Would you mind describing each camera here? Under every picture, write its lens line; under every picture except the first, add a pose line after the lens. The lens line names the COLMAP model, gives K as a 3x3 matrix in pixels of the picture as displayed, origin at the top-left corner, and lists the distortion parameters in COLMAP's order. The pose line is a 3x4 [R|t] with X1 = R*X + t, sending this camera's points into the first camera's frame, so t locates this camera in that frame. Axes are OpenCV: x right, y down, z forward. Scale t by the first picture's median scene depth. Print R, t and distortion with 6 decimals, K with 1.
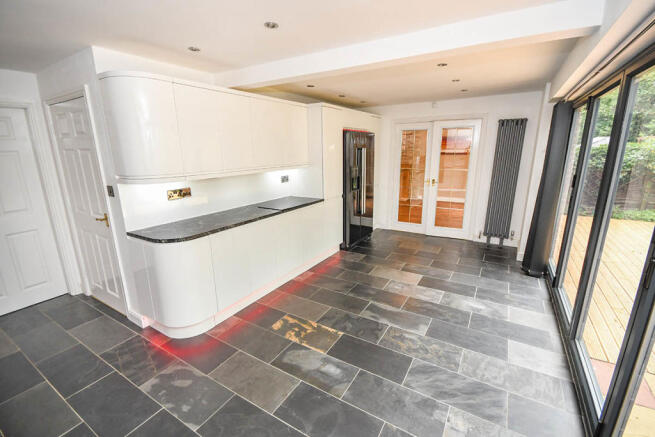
lens RADIAL K [[294.1, 0, 325.2], [0, 294.1, 218.6], [0, 0, 1]] dist [0.003497, 0.000841]
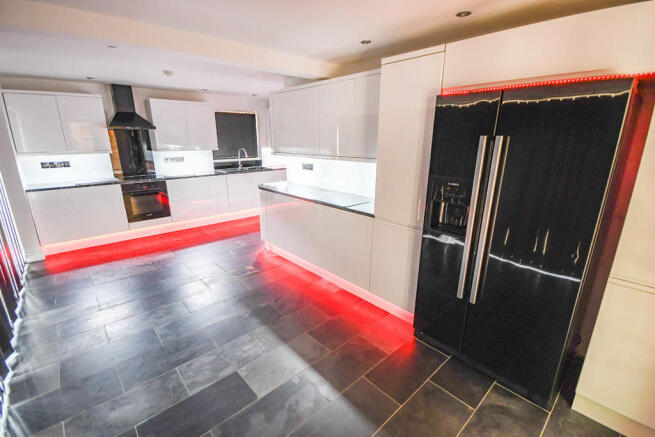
lens RADIAL K [[294.1, 0, 324.4], [0, 294.1, 220.8], [0, 0, 1]] dist [0.003497, 0.000841]
pose [[-0.287536, 0.277731, -0.916618, 0.885421], [-0.216315, 0.913474, 0.344635, -0.361298], [0.933023, 0.297373, -0.202579, 1.468341]]
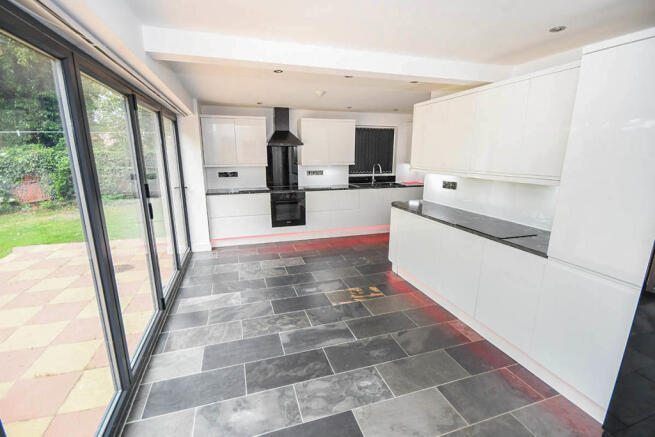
lens RADIAL K [[294.1, 0, 326.4], [0, 294.1, 219.7], [0, 0, 1]] dist [0.003497, 0.000841]
pose [[-0.655797, 0.182787, -0.732475, 0.818138], [-0.165398, 0.911886, 0.375642, -0.341731], [0.736596, 0.367495, -0.567780, 1.403287]]
